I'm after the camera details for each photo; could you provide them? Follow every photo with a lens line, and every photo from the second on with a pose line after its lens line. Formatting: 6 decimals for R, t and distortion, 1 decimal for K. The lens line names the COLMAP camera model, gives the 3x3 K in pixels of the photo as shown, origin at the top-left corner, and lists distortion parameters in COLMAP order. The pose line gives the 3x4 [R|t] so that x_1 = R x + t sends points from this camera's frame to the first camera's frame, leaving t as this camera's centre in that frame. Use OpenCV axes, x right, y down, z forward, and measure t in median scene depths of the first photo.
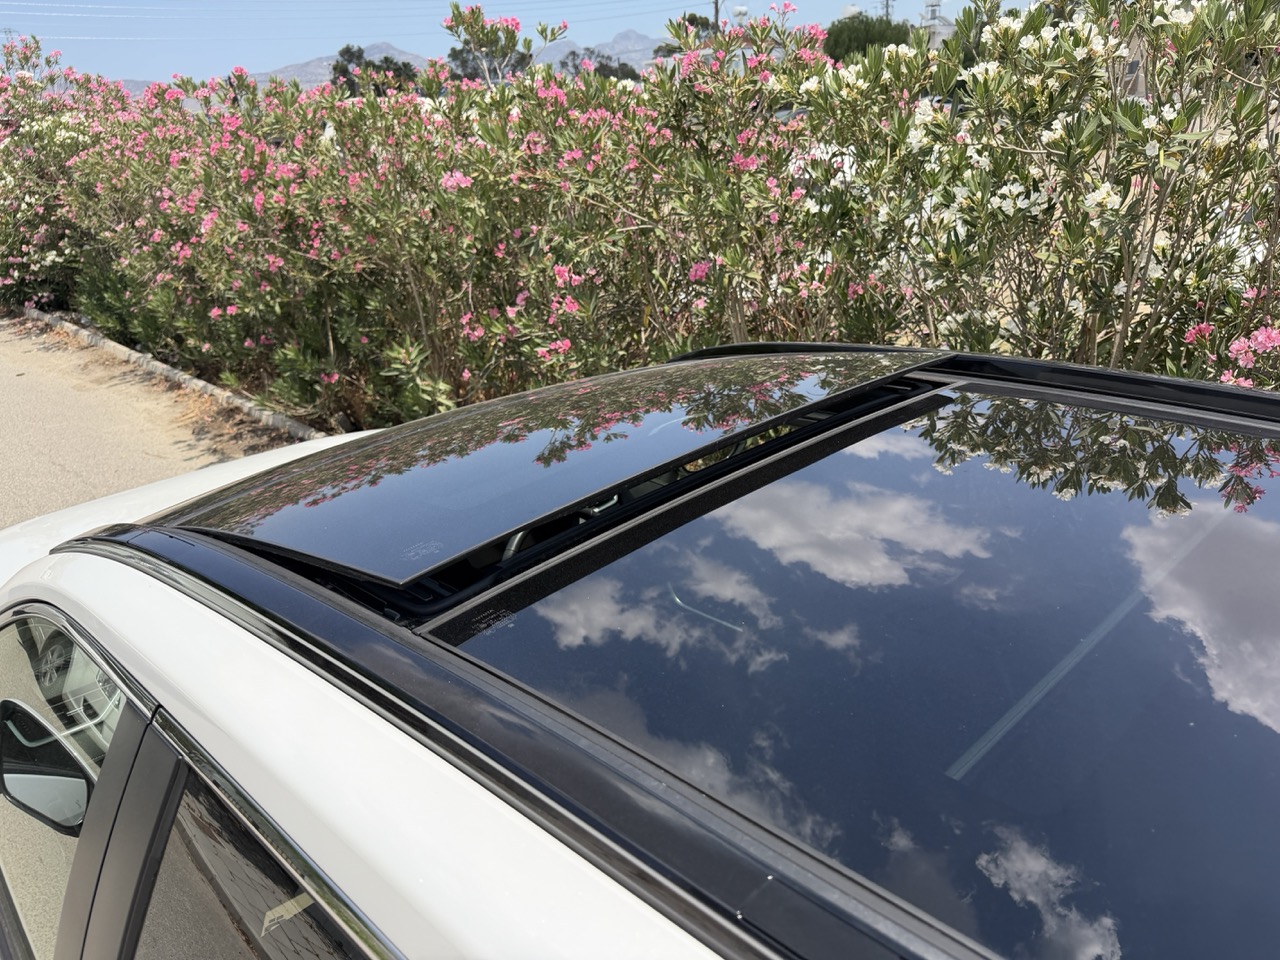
lens RADIAL K [[907.2, 0, 640.3], [0, 907.2, 480.8], [0, 0, 1]] dist [-0.011975, 0.002499]
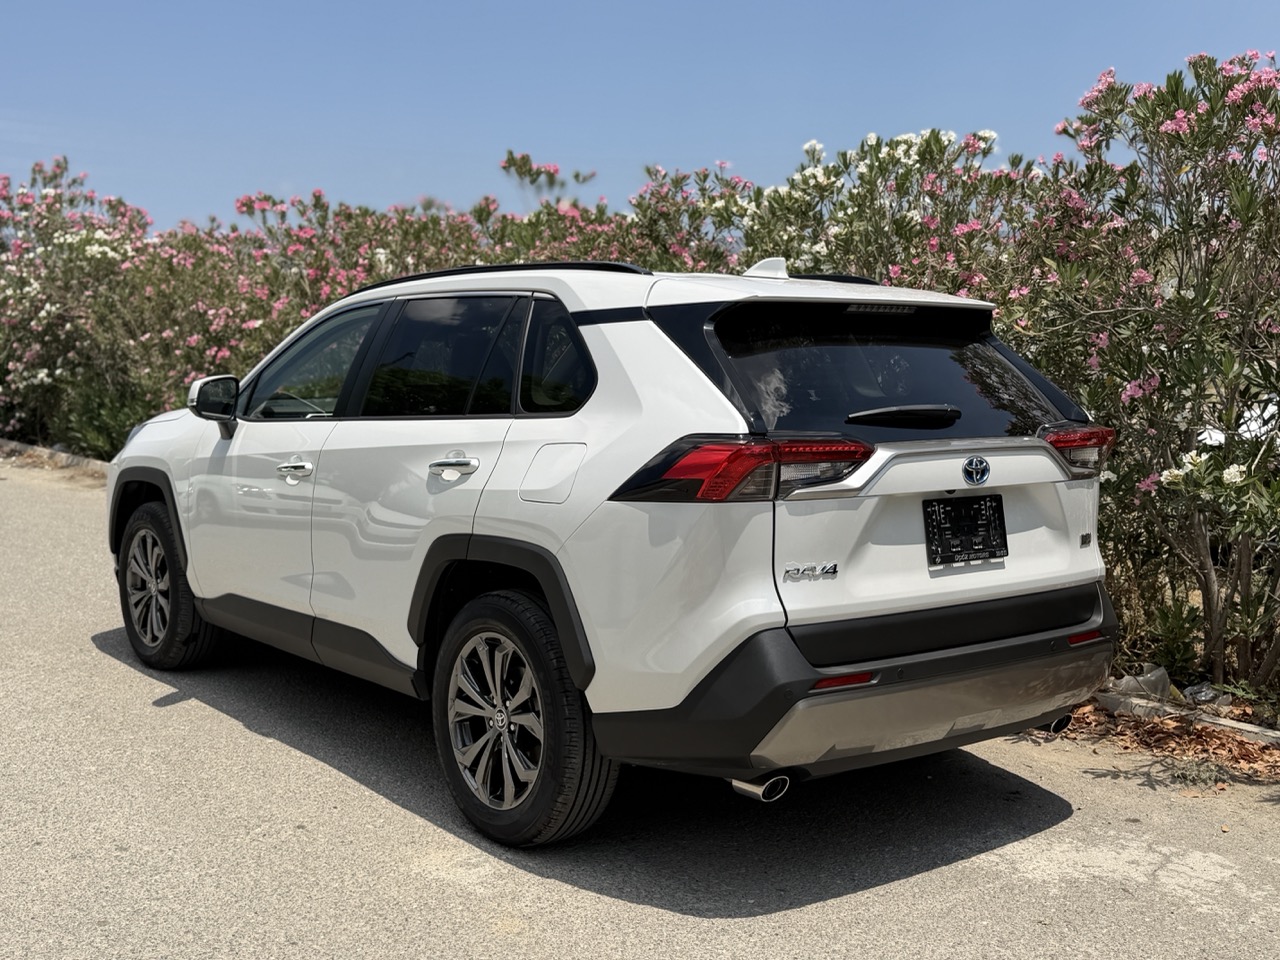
lens RADIAL K [[1457.2, 0, 634.4], [0, 1457.2, 486.0], [0, 0, 1]] dist [0.088090, 0.000000]
pose [[0.992398, 0.085625, -0.088403, 0.145643], [-0.106932, 0.955499, -0.274931, 0.359438], [0.060928, 0.282294, 0.957391, -0.632679]]
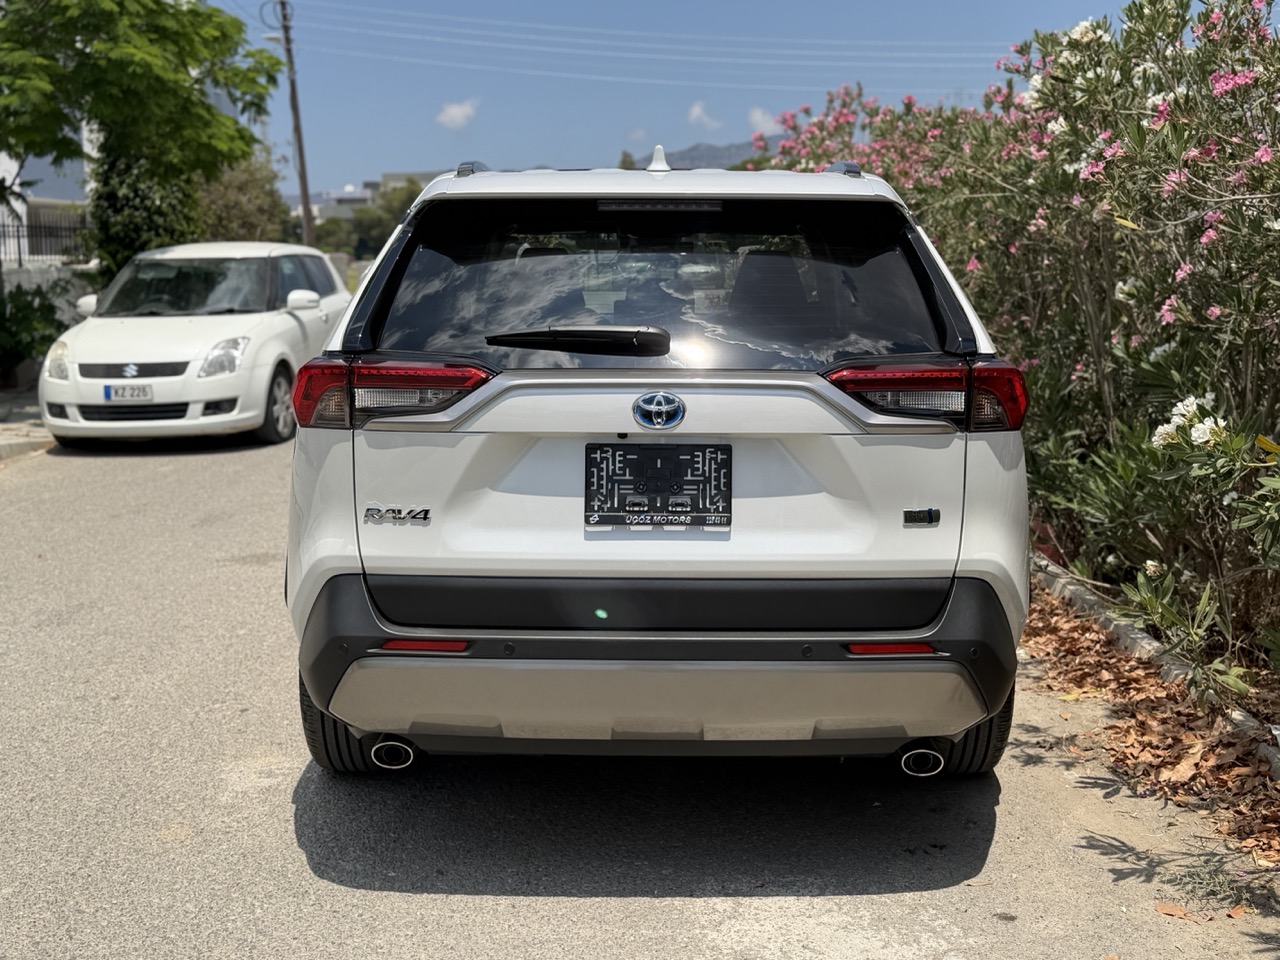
lens RADIAL K [[1457.2, 0, 626.1], [0, 1457.2, 473.9], [0, 0, 1]] dist [0.088090, 0.000000]
pose [[0.709243, 0.167748, -0.684715, 0.578434], [-0.306149, 0.948198, -0.084817, 0.225409], [0.635017, 0.269781, 0.723859, -0.370490]]
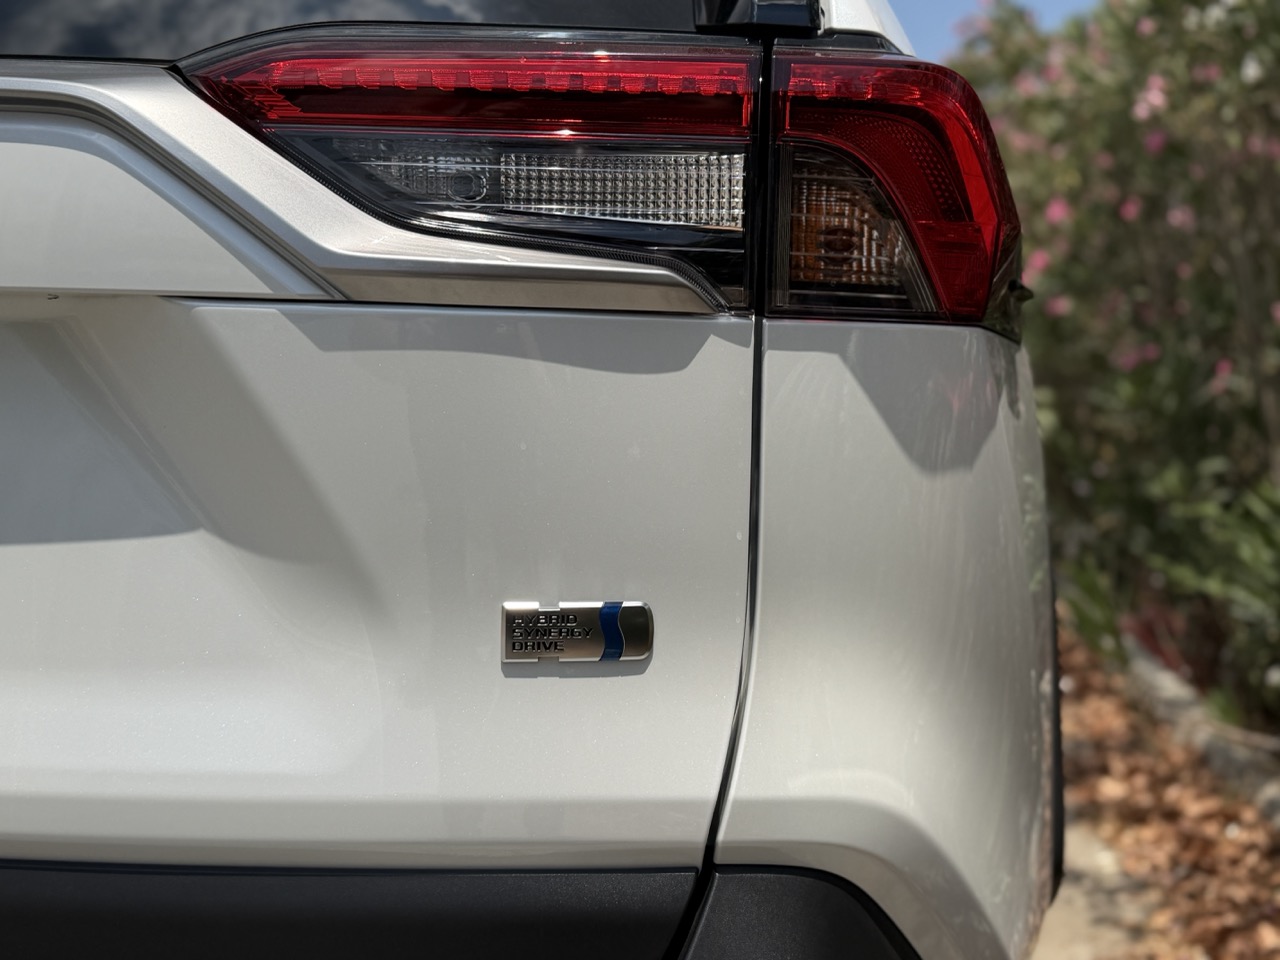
lens RADIAL K [[1457.2, 0, 648.1], [0, 1457.2, 488.9], [0, 0, 1]] dist [0.088090, 0.000000]
pose [[0.650511, 0.162317, -0.741949, 0.403921], [-0.335125, 0.937997, -0.088618, 0.161465], [0.681562, 0.306292, 0.664574, -0.016457]]
